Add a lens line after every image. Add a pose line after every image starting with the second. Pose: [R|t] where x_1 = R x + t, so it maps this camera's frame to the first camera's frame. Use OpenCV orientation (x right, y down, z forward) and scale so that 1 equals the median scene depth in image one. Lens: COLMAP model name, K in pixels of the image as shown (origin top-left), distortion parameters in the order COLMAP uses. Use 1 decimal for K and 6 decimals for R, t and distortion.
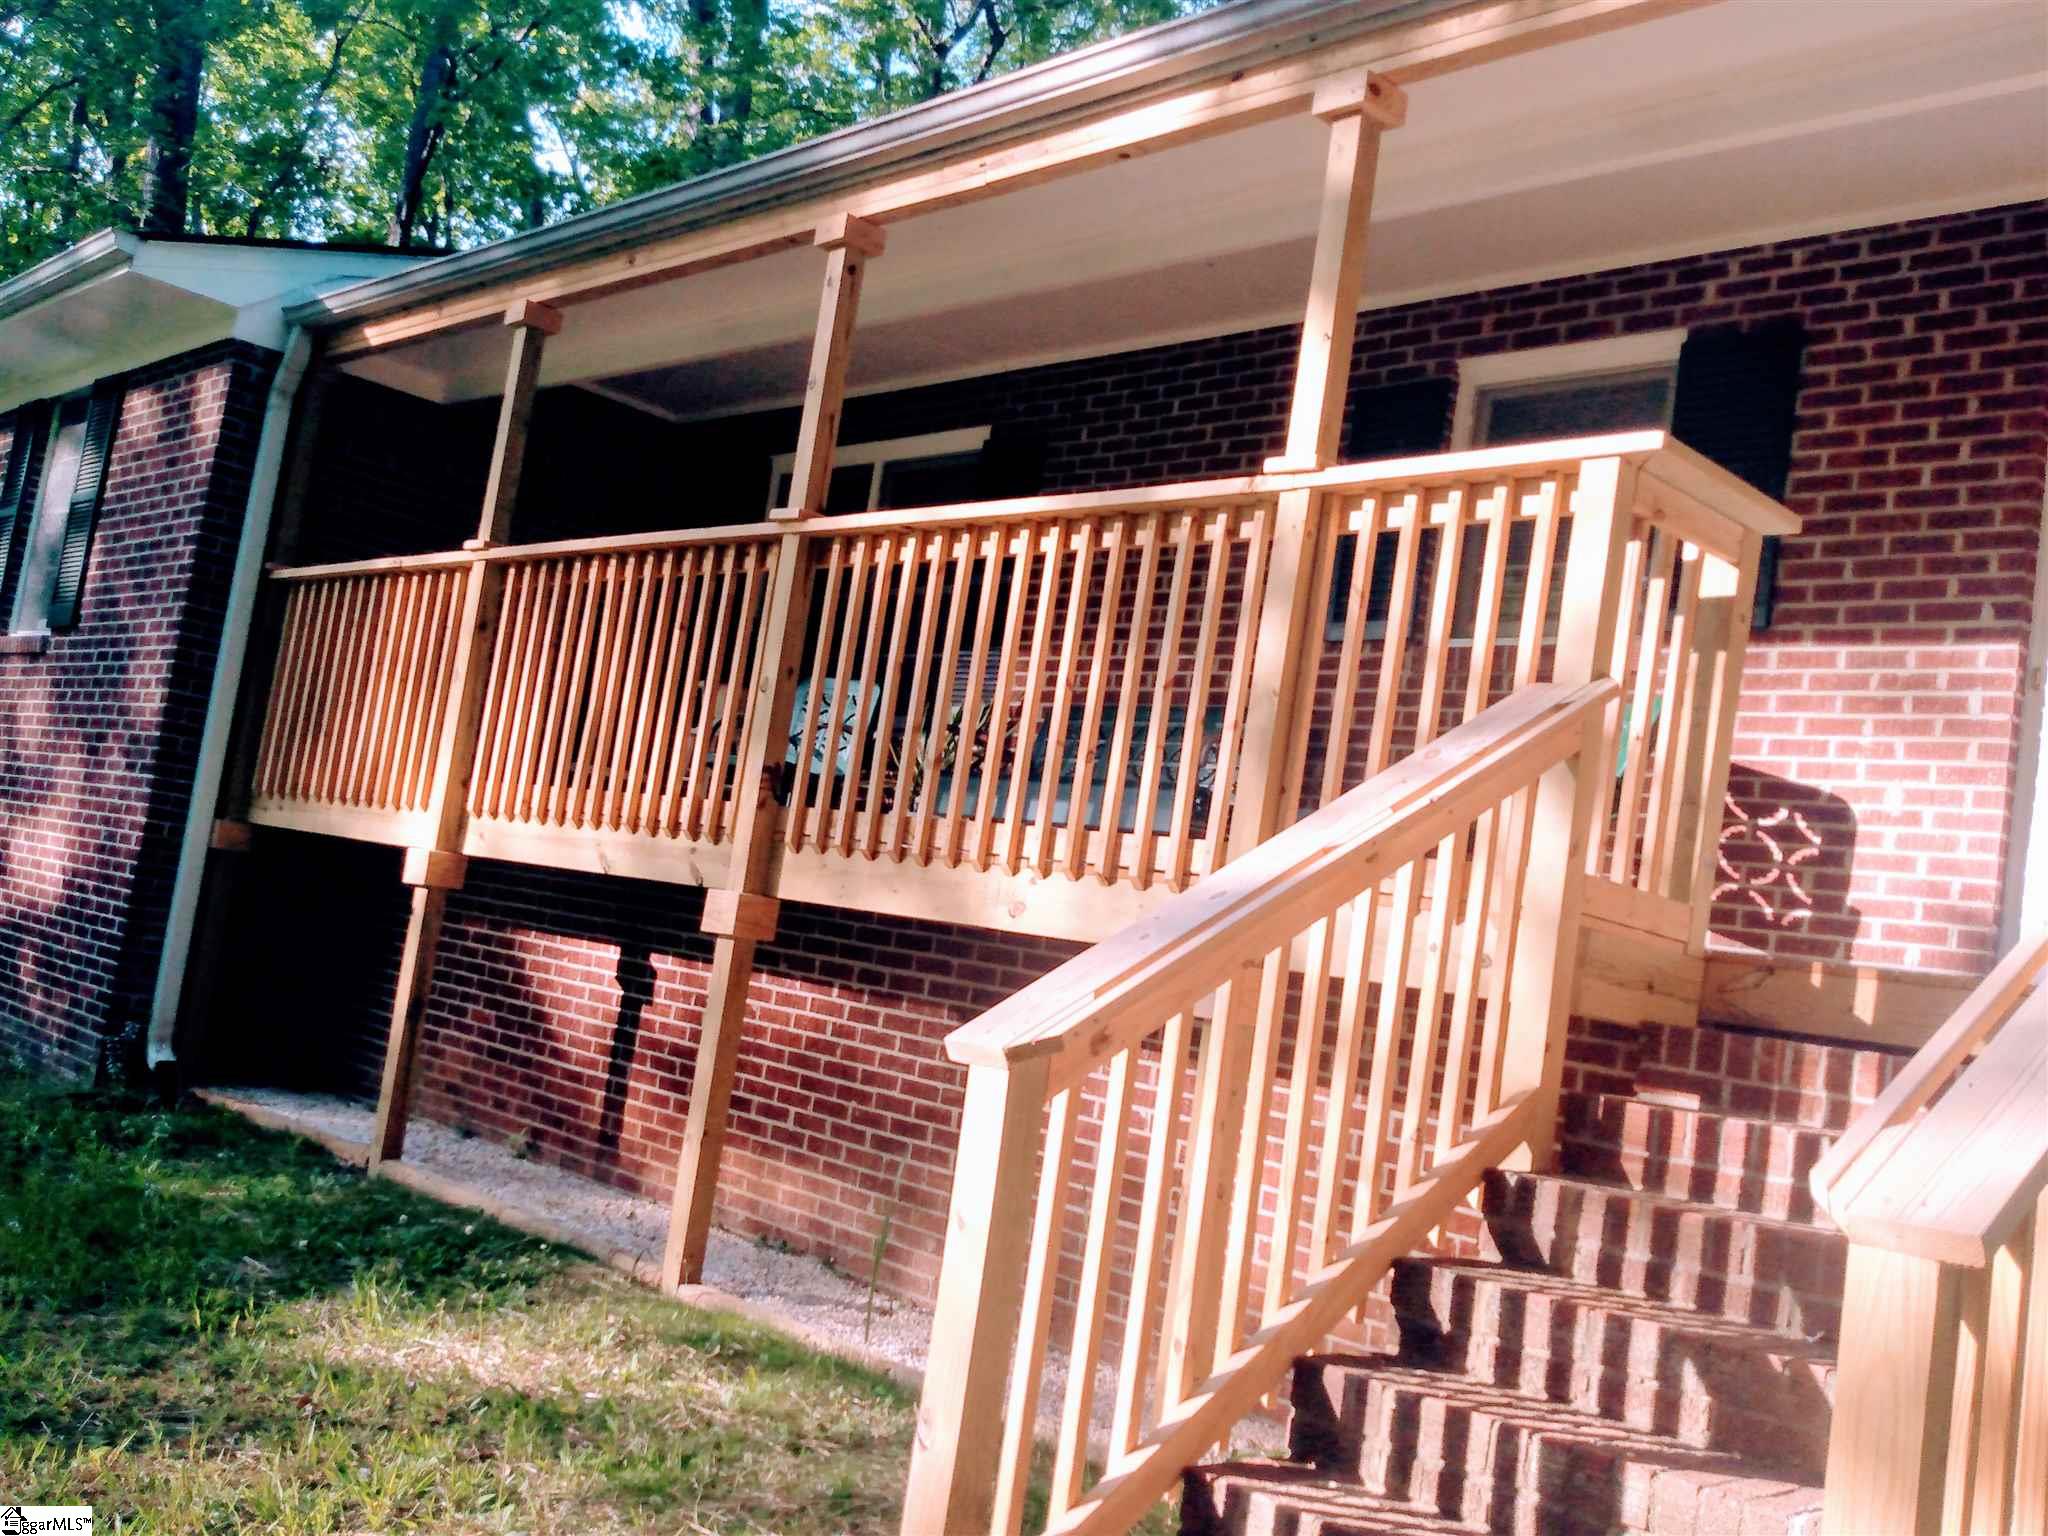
lens RADIAL K [[1912.5, 0, 1024.0], [0, 1912.5, 768.0], [0, 0, 1]] dist [0.148356, -0.382067]
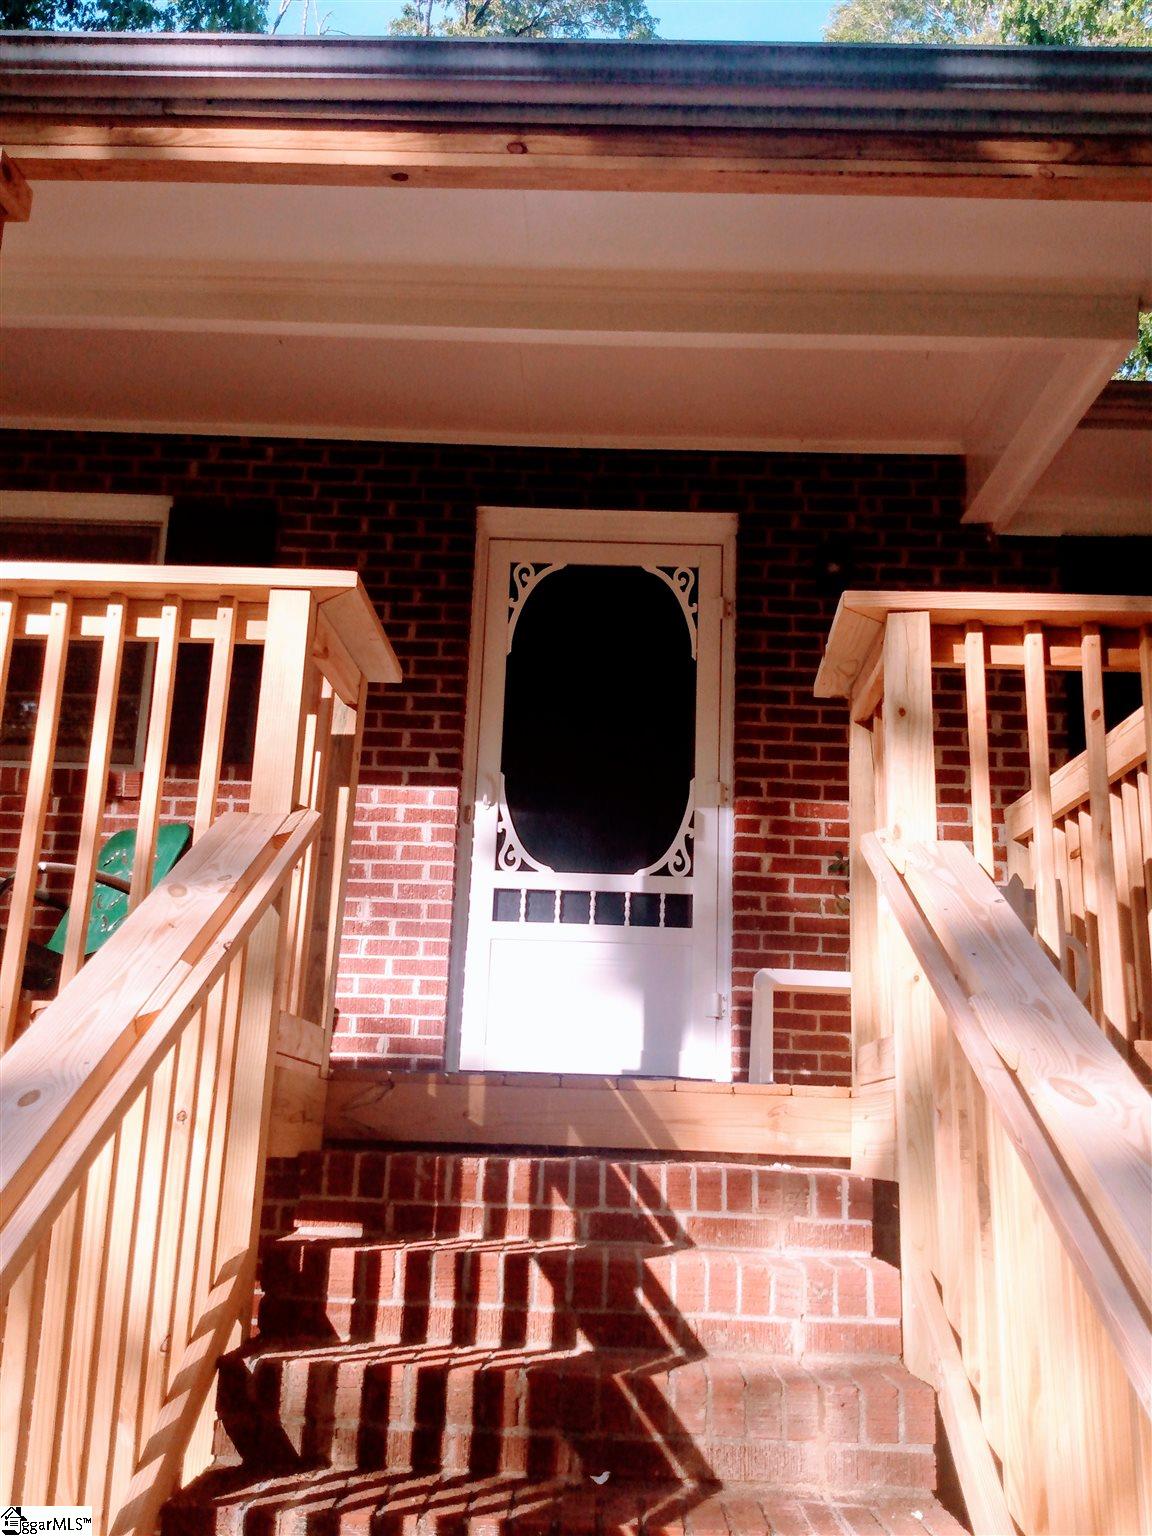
lens RADIAL K [[1434.4, 0, 576.0], [0, 1434.4, 768.0], [0, 0, 1]] dist [0.148356, -0.382067]
pose [[0.714124, 0.048491, 0.698338, -0.085103], [-0.002512, 0.997769, -0.066714, -0.013621], [-0.700015, 0.045888, 0.712653, 0.269790]]
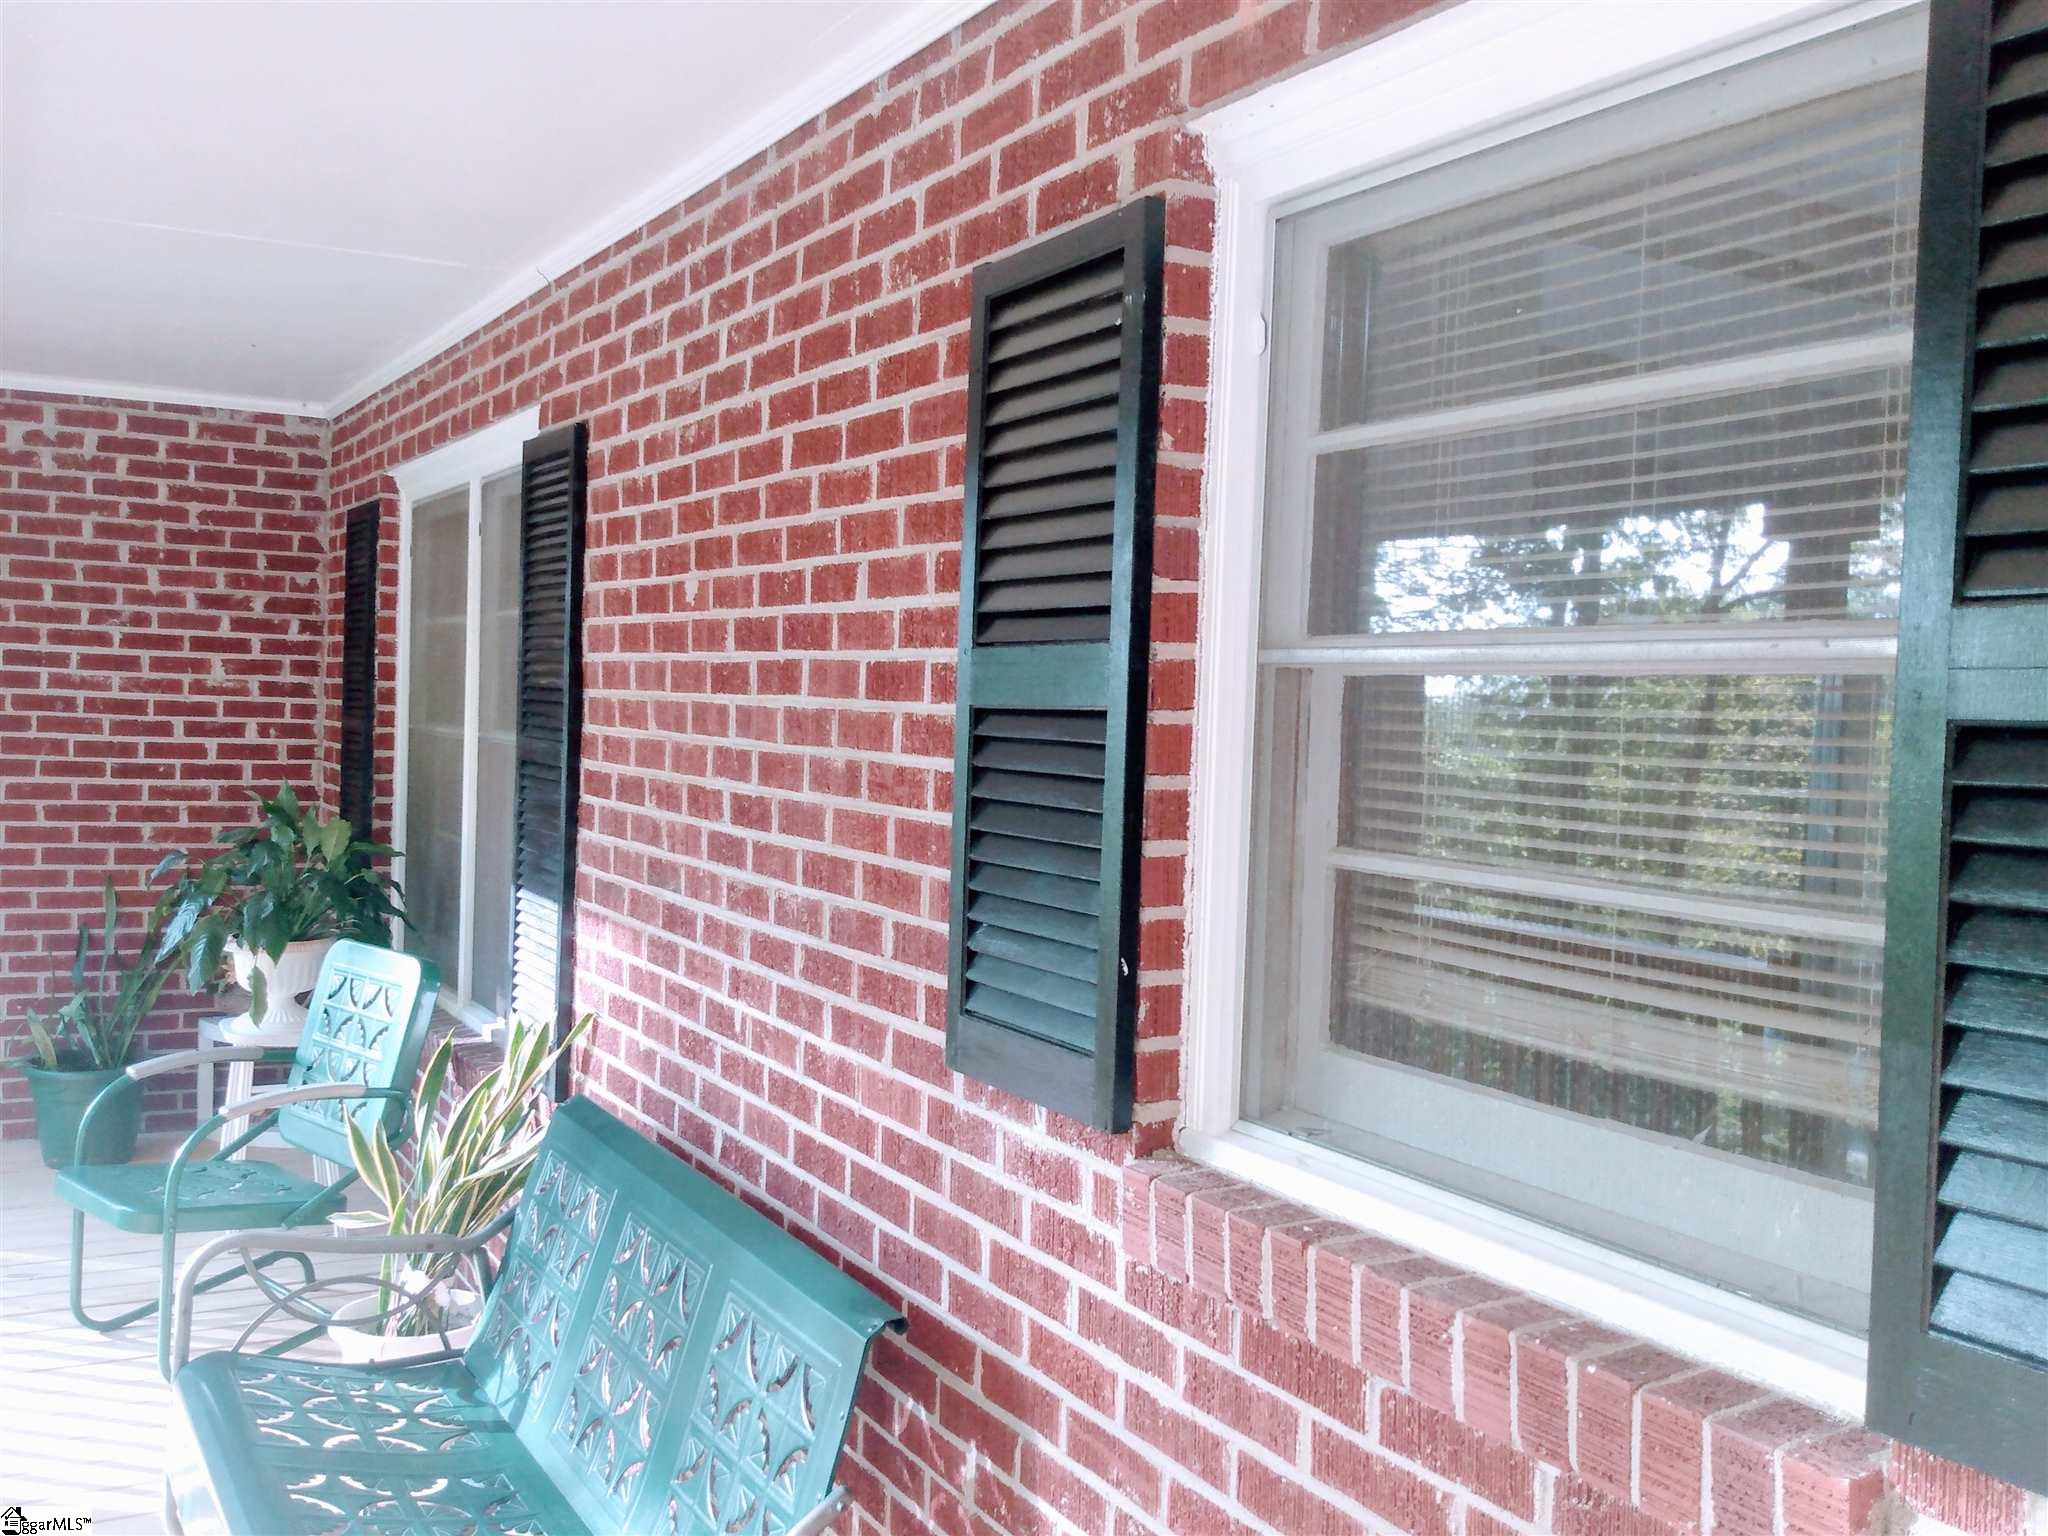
lens RADIAL K [[1912.5, 0, 1024.0], [0, 1912.5, 768.0], [0, 0, 1]] dist [0.148356, -0.382067]
pose [[0.957668, -0.104529, -0.268228, 0.335512], [0.132238, 0.987361, 0.087361, -0.181843], [0.255706, -0.119133, 0.959386, 0.886166]]
